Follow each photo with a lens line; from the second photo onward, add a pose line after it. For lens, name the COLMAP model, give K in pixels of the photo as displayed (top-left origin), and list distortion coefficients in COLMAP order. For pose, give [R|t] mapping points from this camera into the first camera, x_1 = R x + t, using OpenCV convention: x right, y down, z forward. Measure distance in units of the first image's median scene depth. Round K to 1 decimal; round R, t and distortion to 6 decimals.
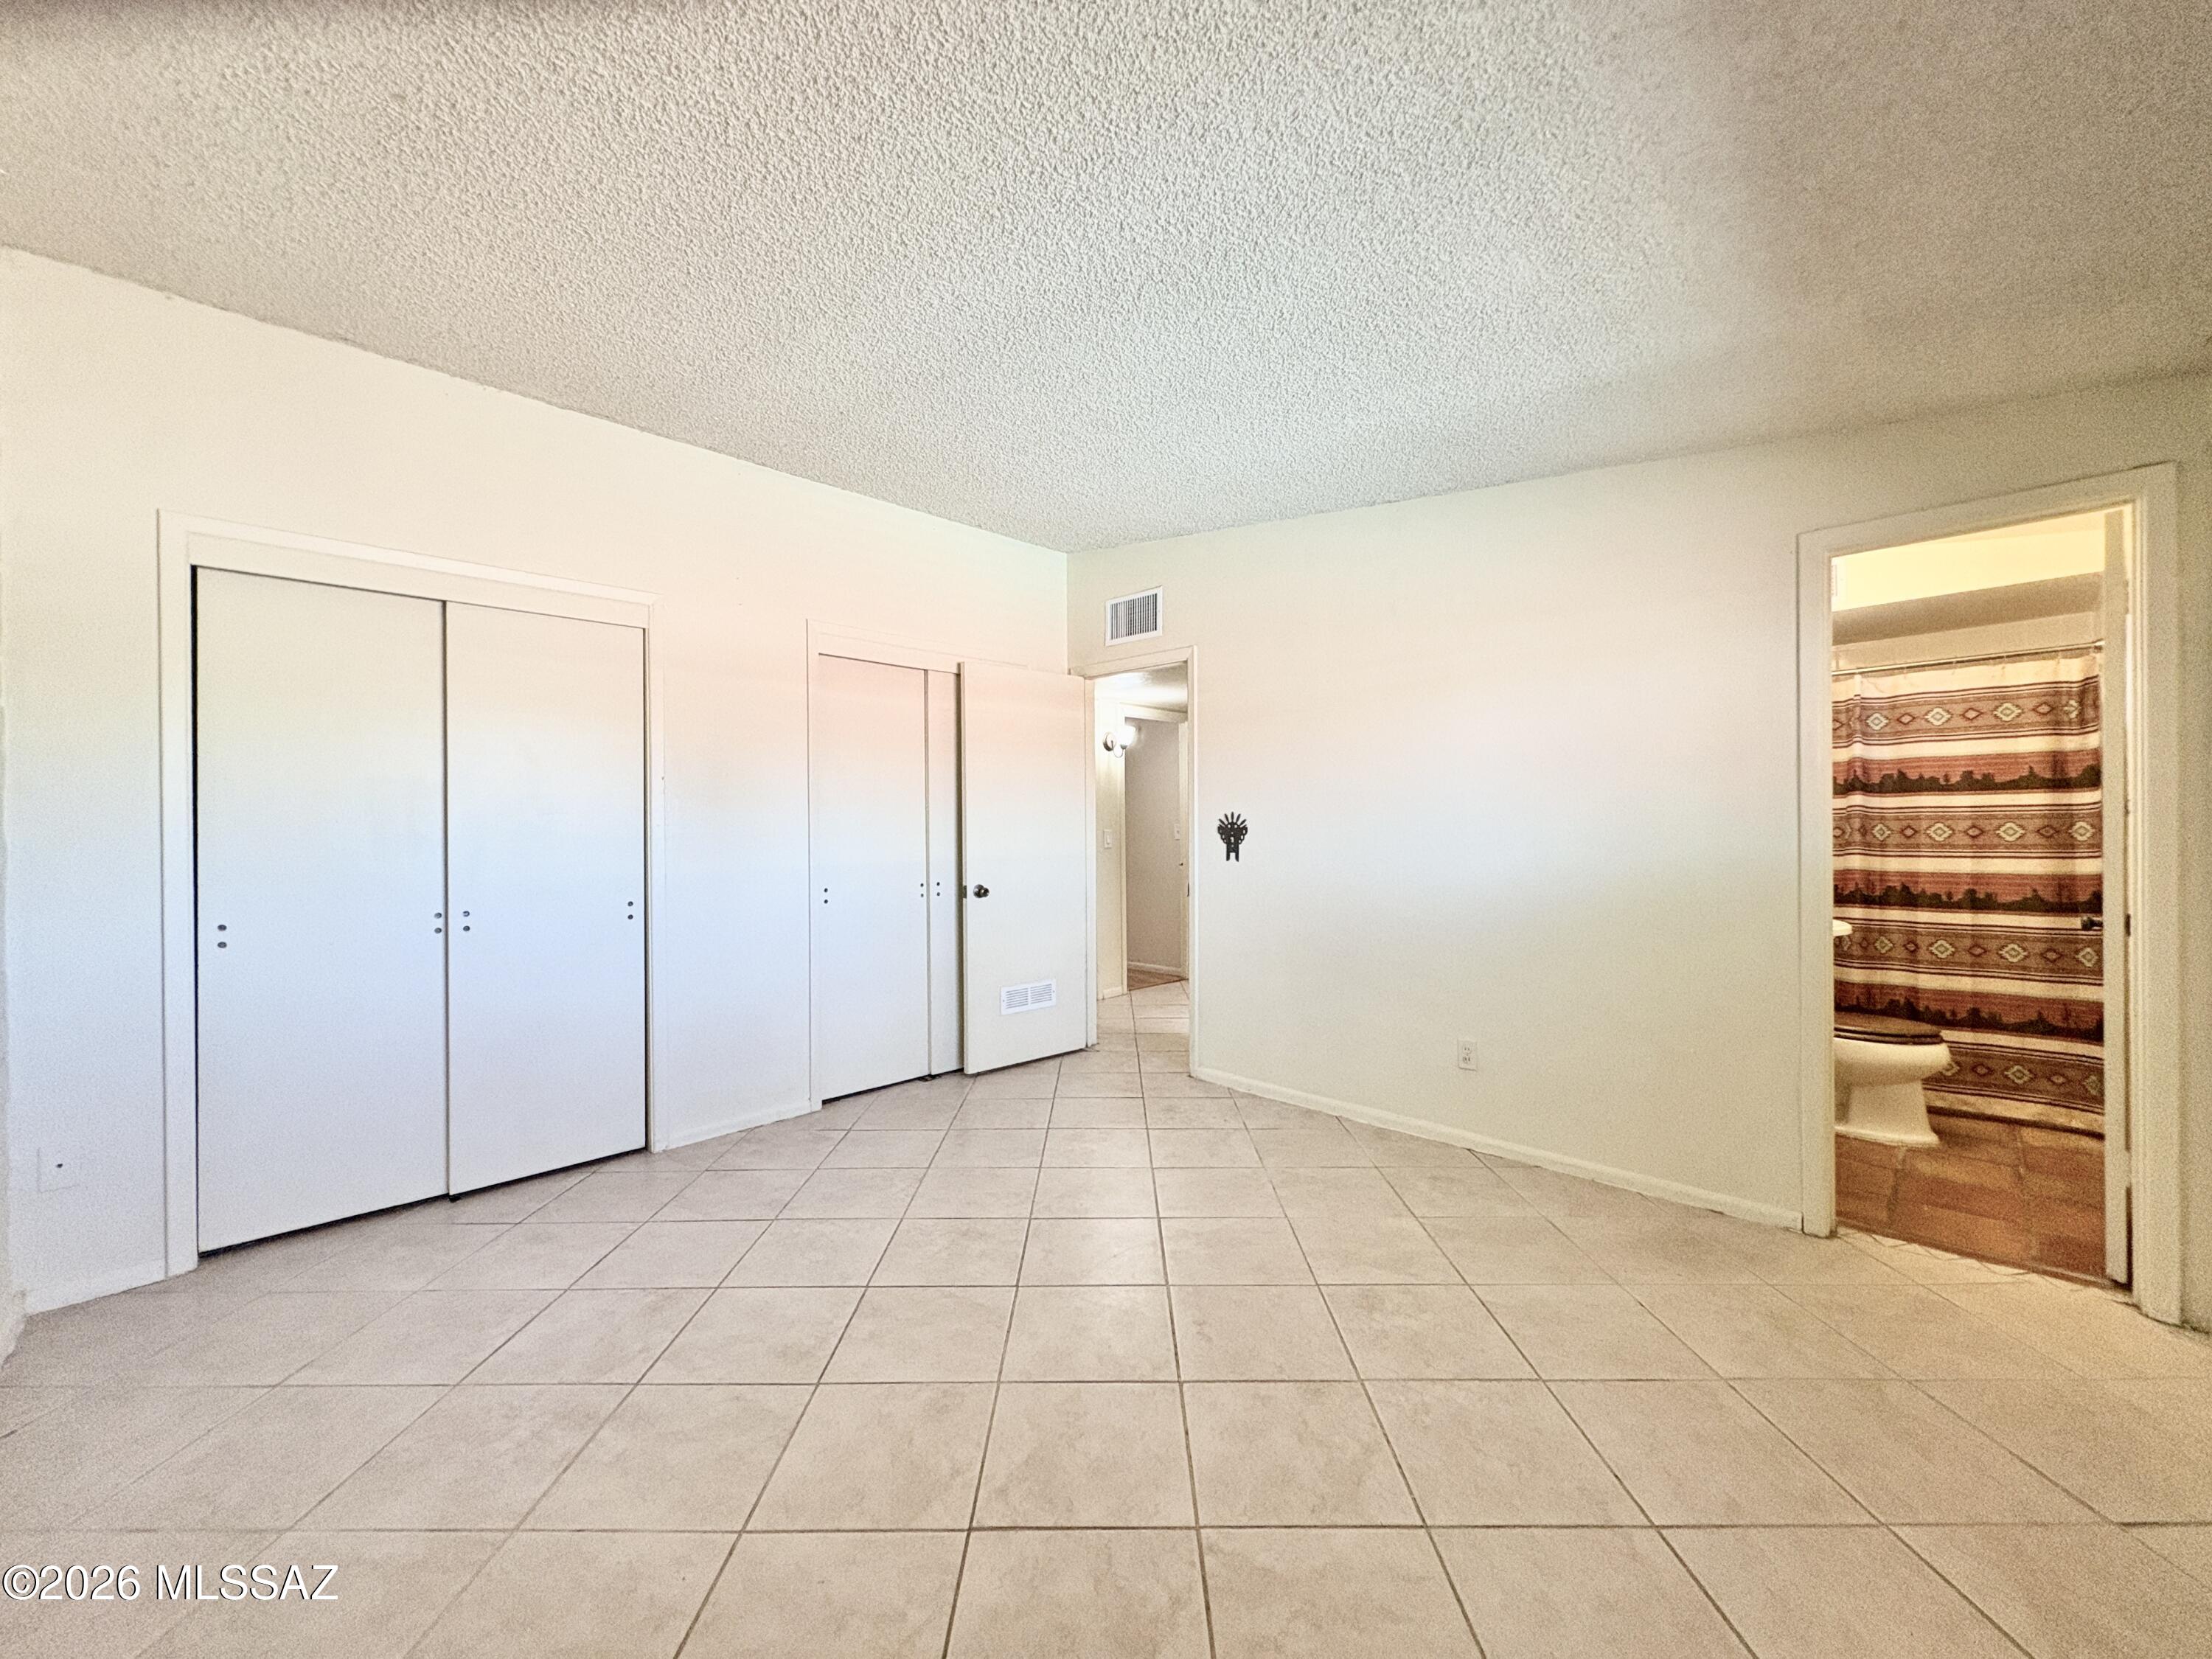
lens RADIAL K [[881.4, 0, 1106.0], [0, 881.4, 829.5], [0, 0, 1]] dist [0.001817, 0.000043]
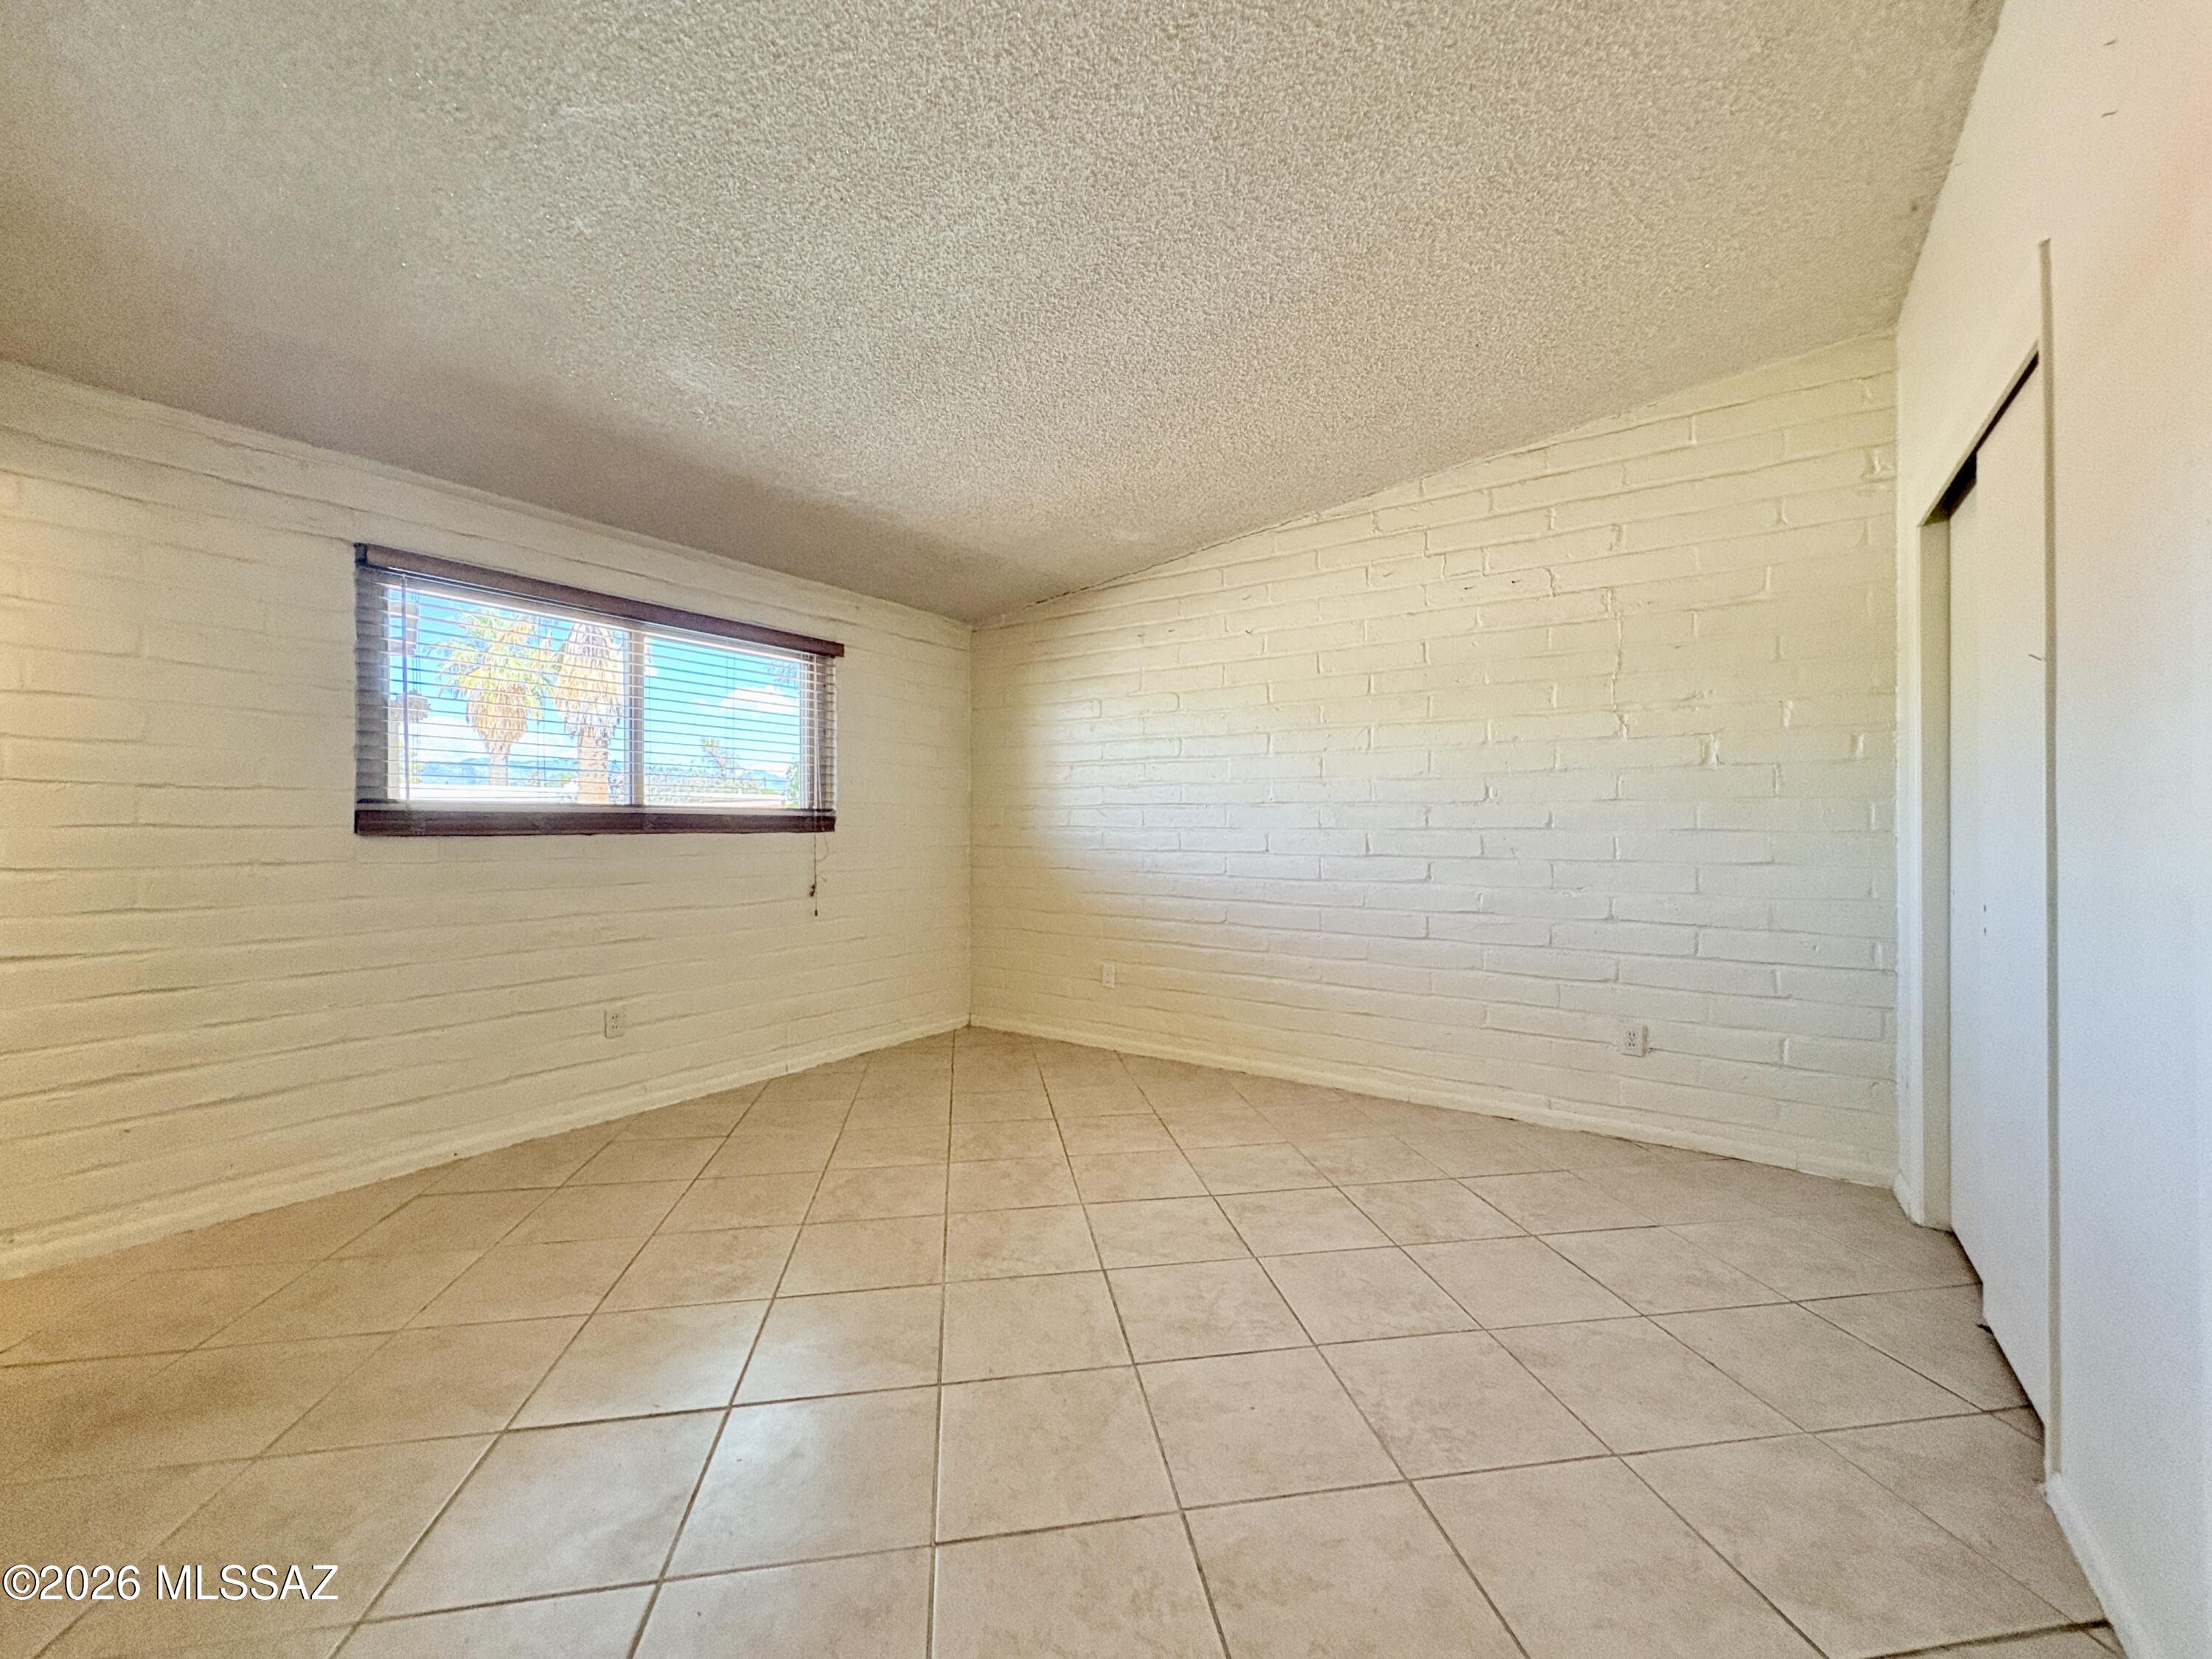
lens RADIAL K [[881.4, 0, 1106.0], [0, 881.4, 829.5], [0, 0, 1]] dist [0.001817, 0.000043]
pose [[-0.986900, 0.007329, -0.161165, 0.051740], [0.005804, 0.999934, 0.009929, 0.034799], [0.161227, 0.008863, -0.986878, 2.126254]]
